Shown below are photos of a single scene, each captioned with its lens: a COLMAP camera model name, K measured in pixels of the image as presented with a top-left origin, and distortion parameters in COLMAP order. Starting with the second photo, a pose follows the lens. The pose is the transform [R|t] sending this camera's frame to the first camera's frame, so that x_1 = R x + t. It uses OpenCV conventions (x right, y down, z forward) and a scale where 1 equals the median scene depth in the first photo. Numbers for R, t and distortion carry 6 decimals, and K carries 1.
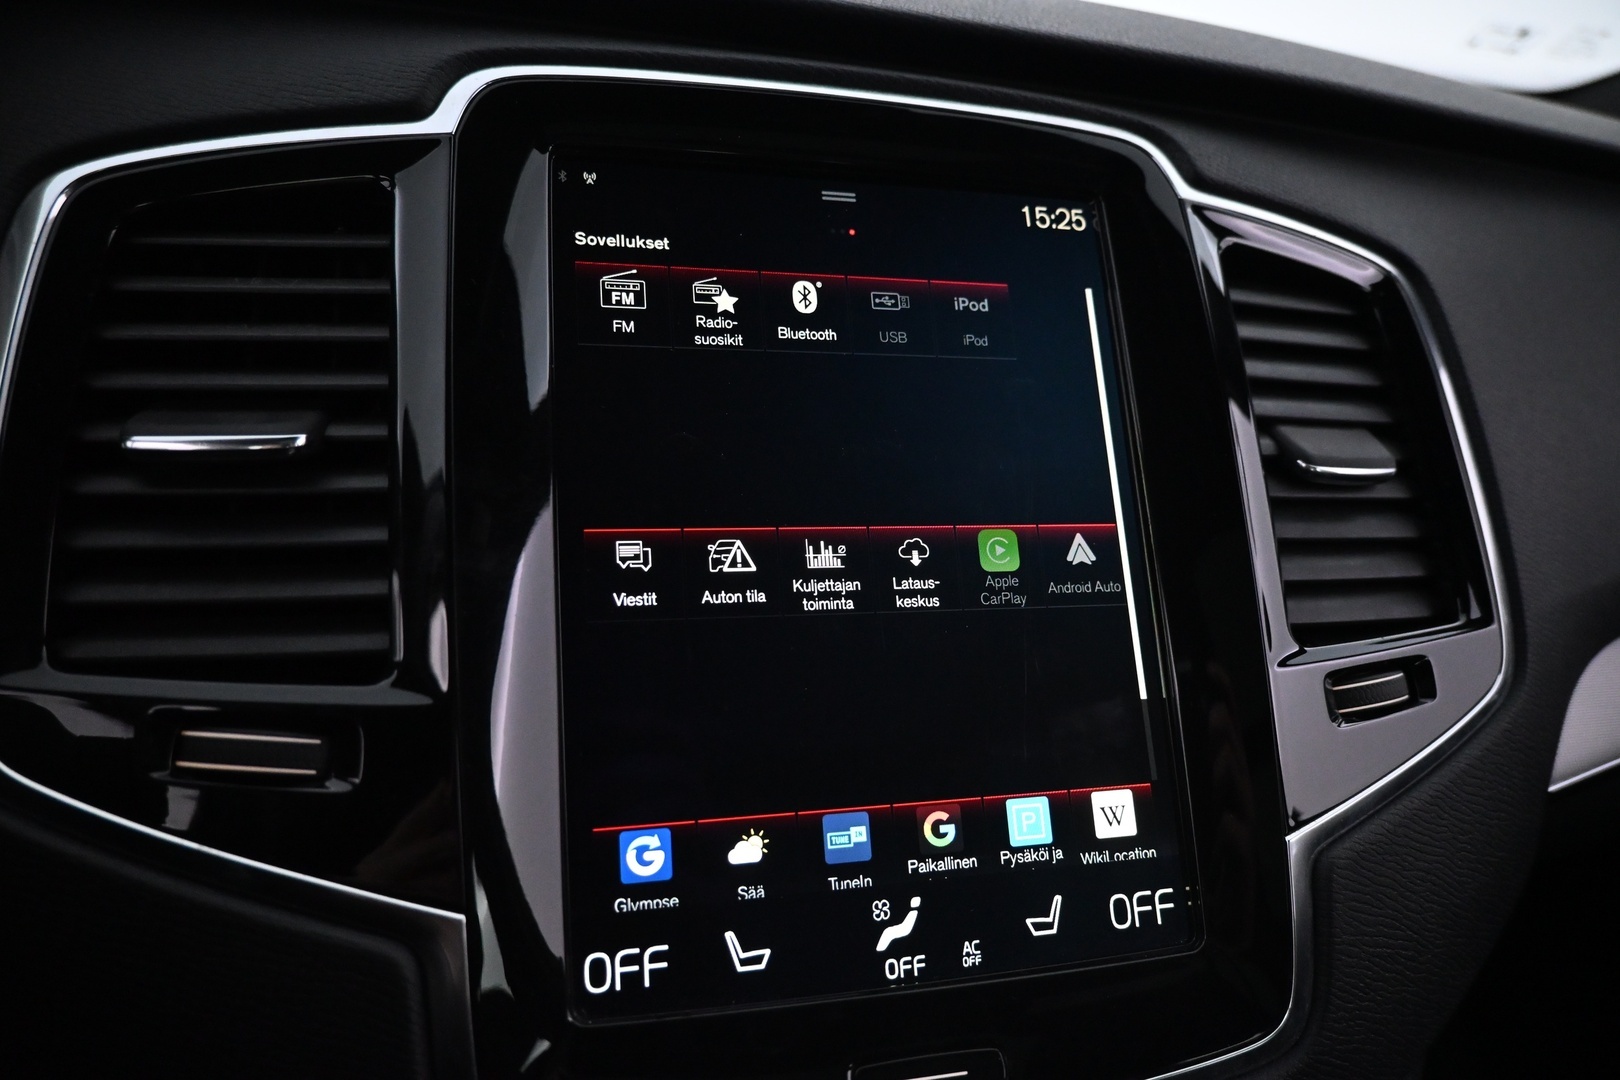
lens RADIAL K [[1094.7, 0, 811.3], [0, 1094.7, 539.3], [0, 0, 1]] dist [0.002085, -0.001992]
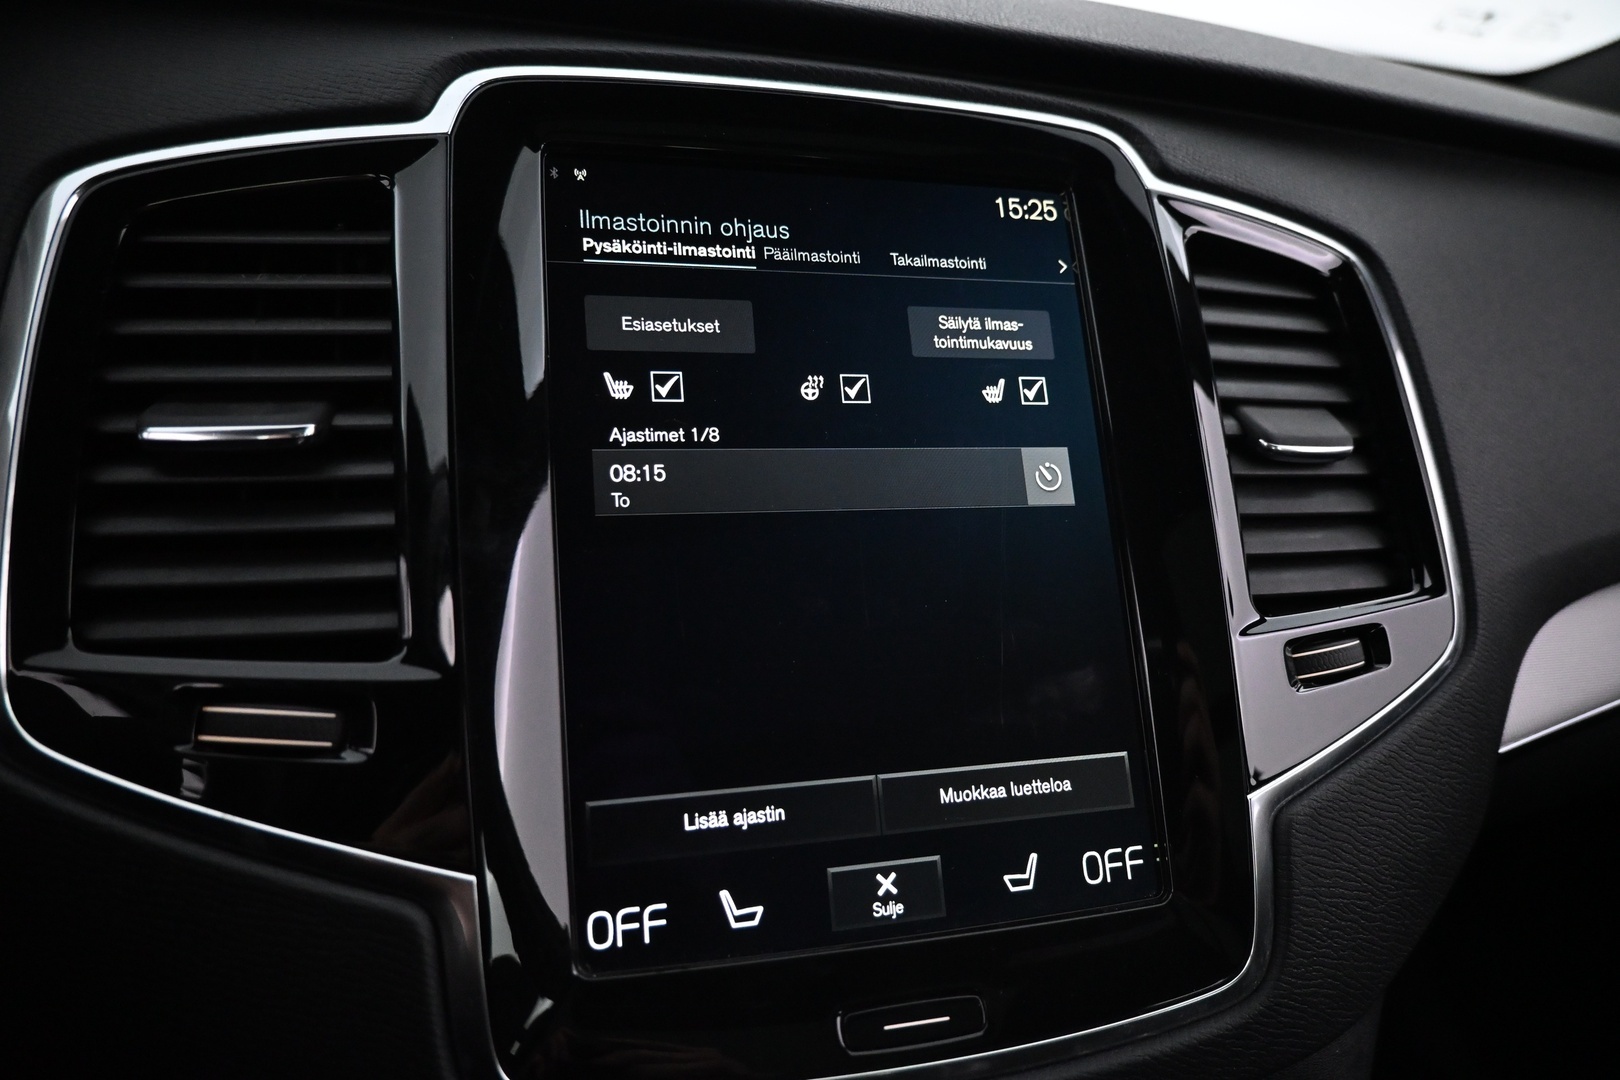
lens RADIAL K [[1094.7, 0, 811.5], [0, 1094.7, 537.9], [0, 0, 1]] dist [0.002085, -0.001992]
pose [[0.999829, -0.010849, 0.014961, -0.002110], [0.010617, 0.999823, 0.015504, 0.001549], [-0.015126, -0.015343, 0.999768, -0.049607]]
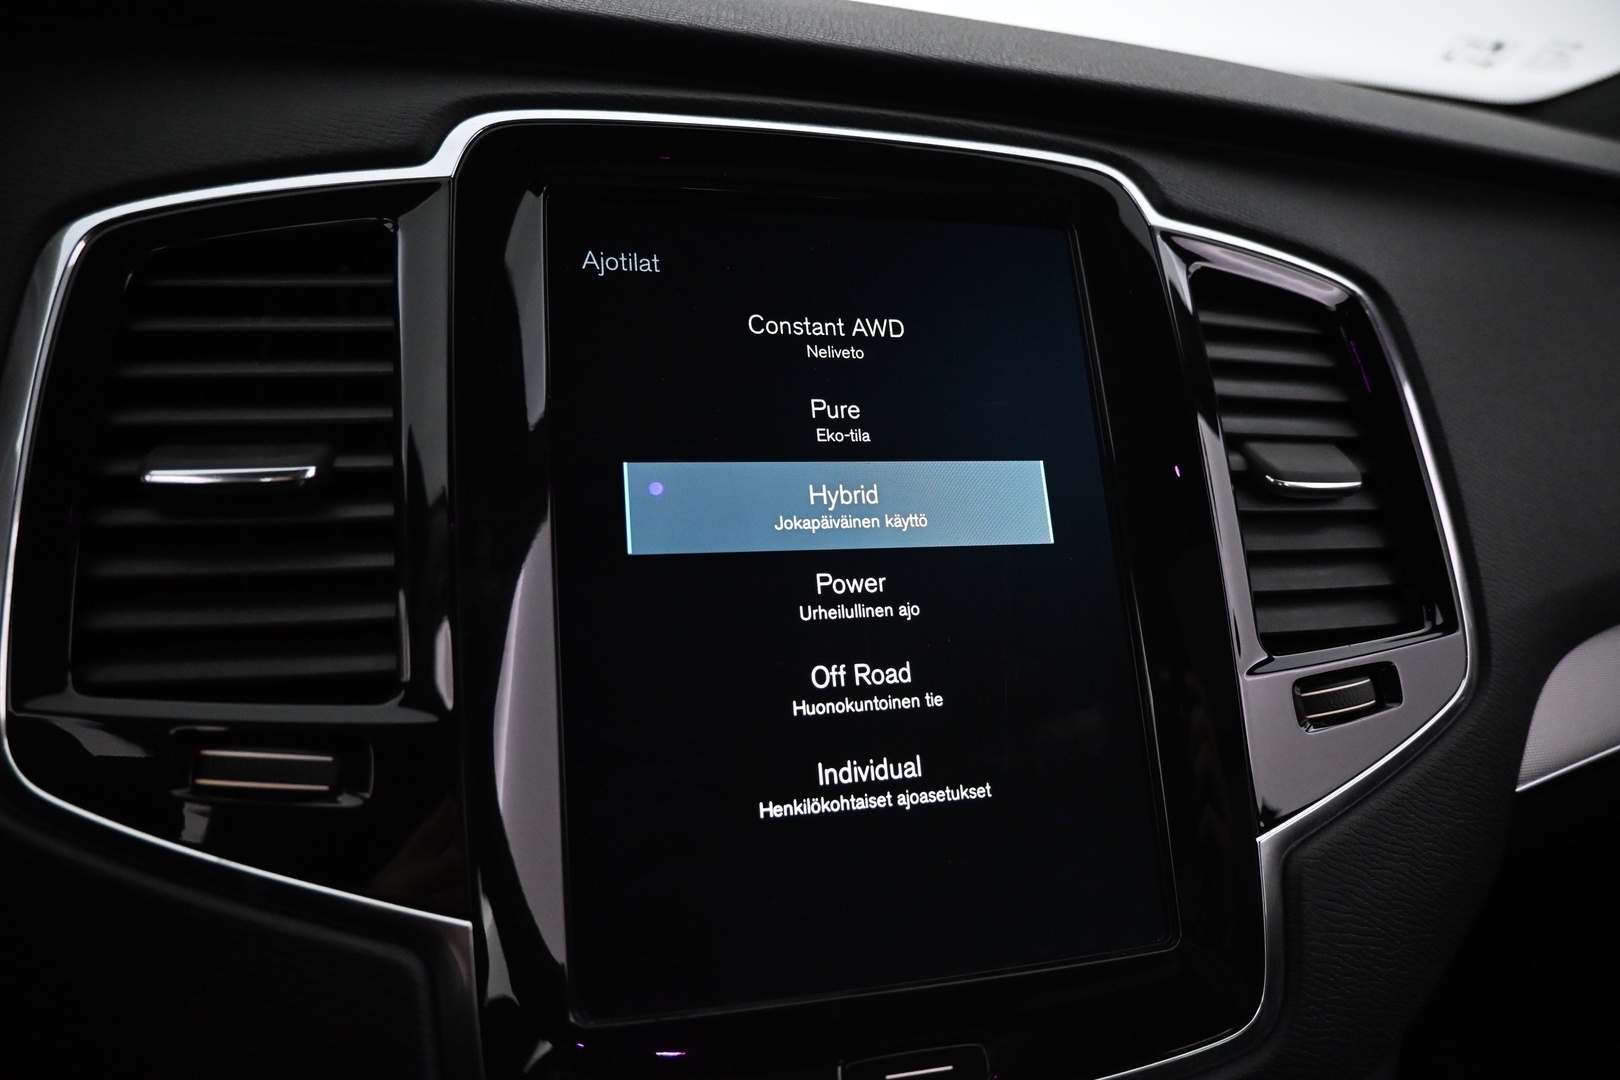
lens RADIAL K [[1094.7, 0, 811.5], [0, 1094.7, 538.4], [0, 0, 1]] dist [0.002085, -0.001992]
pose [[0.999922, -0.012469, 0.001082, 0.011542], [0.012477, 0.999889, -0.008174, -0.010428], [-0.000980, 0.008187, 0.999966, -0.045240]]
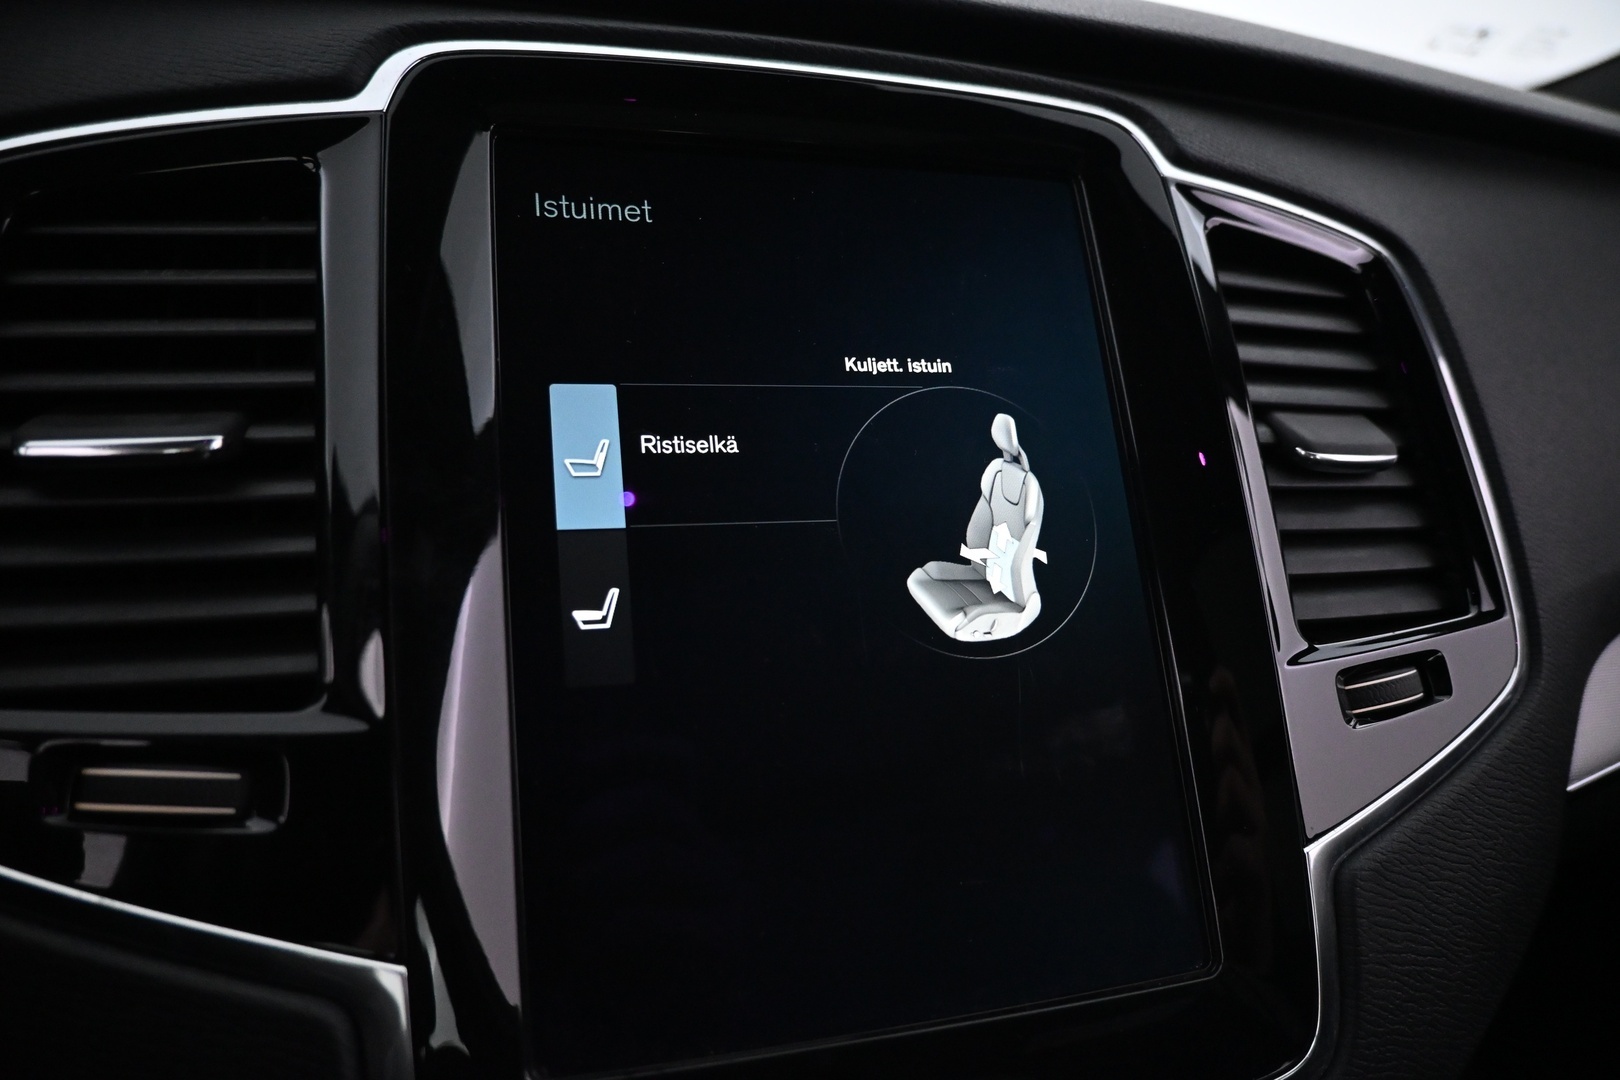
lens RADIAL K [[1094.7, 0, 810.0], [0, 1094.7, 538.3], [0, 0, 1]] dist [0.002085, -0.001992]
pose [[0.999359, -0.026505, 0.024081, -0.000411], [0.027134, 0.999288, -0.026206, 0.022009], [-0.023369, 0.026843, 0.999366, 0.075225]]
